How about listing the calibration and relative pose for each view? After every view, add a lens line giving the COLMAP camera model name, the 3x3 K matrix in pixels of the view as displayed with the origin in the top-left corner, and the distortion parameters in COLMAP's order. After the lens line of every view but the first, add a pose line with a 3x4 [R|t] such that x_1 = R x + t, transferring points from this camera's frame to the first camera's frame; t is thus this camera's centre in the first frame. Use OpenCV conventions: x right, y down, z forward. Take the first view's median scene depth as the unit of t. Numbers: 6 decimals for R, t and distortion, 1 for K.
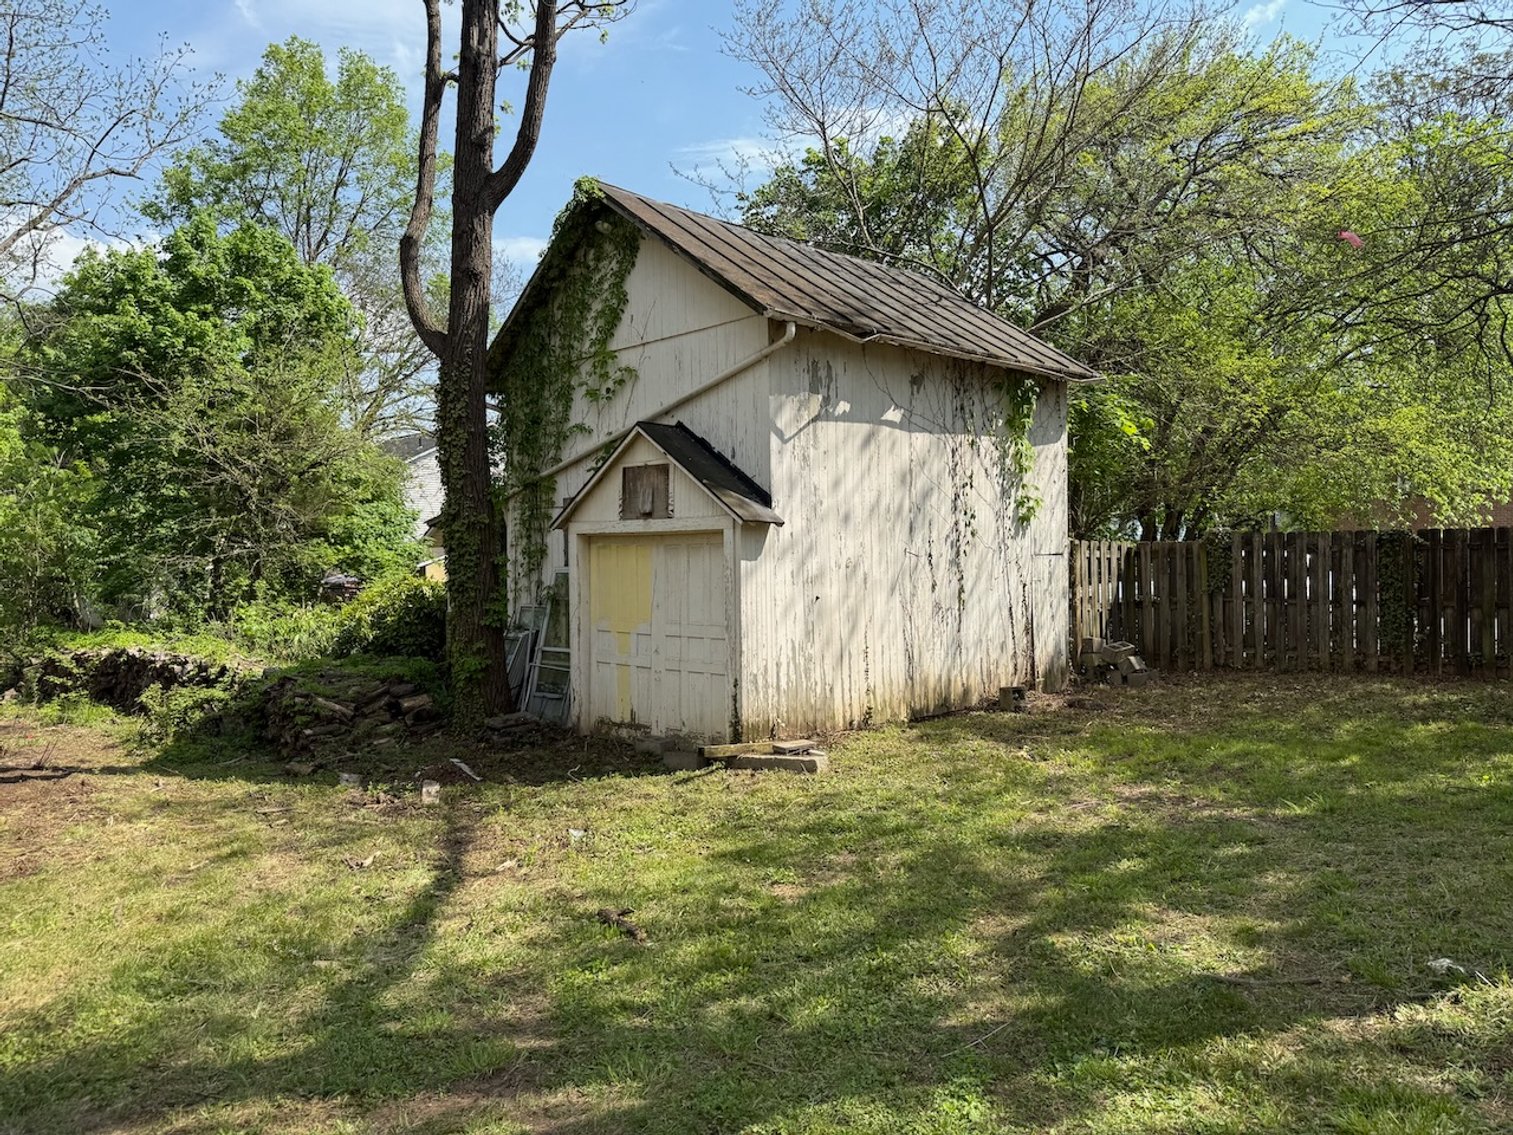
lens RADIAL K [[1083.5, 0, 755.2], [0, 1083.5, 570.1], [0, 0, 1]] dist [0.067119, -0.107220]
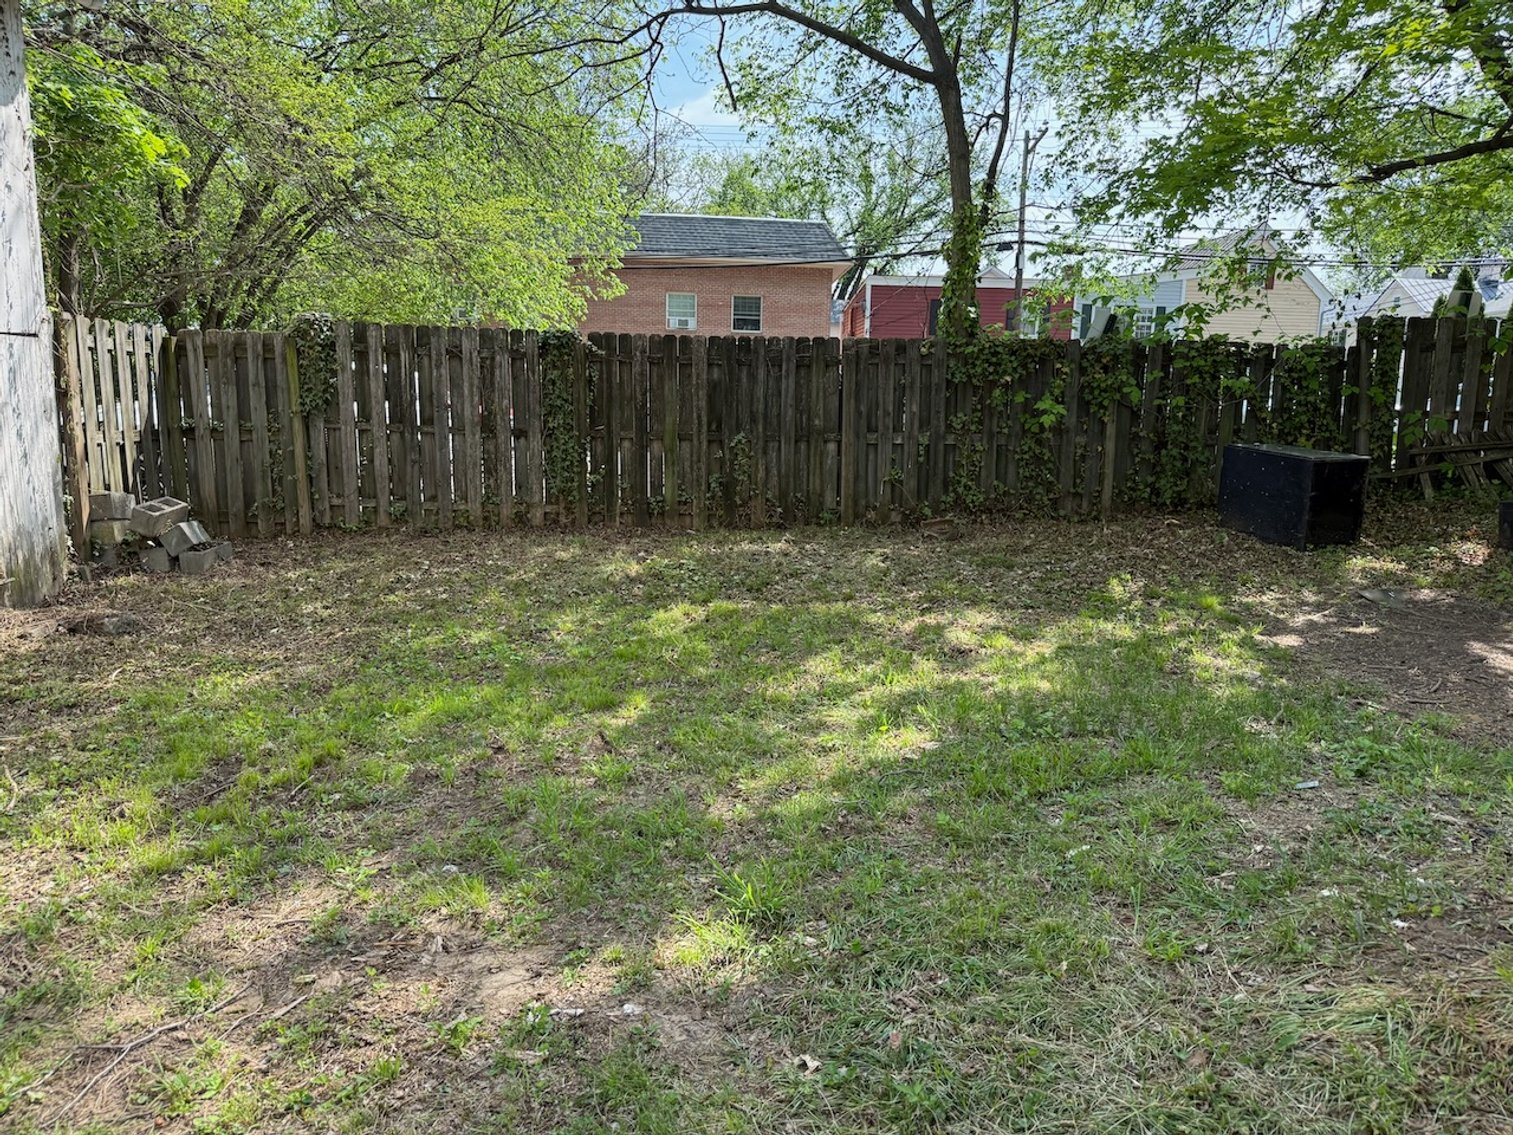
lens RADIAL K [[1083.5, 0, 757.6], [0, 1083.5, 577.0], [0, 0, 1]] dist [0.067119, -0.107220]
pose [[0.669955, -0.095541, 0.736228, 0.087288], [-0.022910, 0.988552, 0.149133, 0.010148], [-0.742048, -0.116780, 0.660097, 0.286530]]
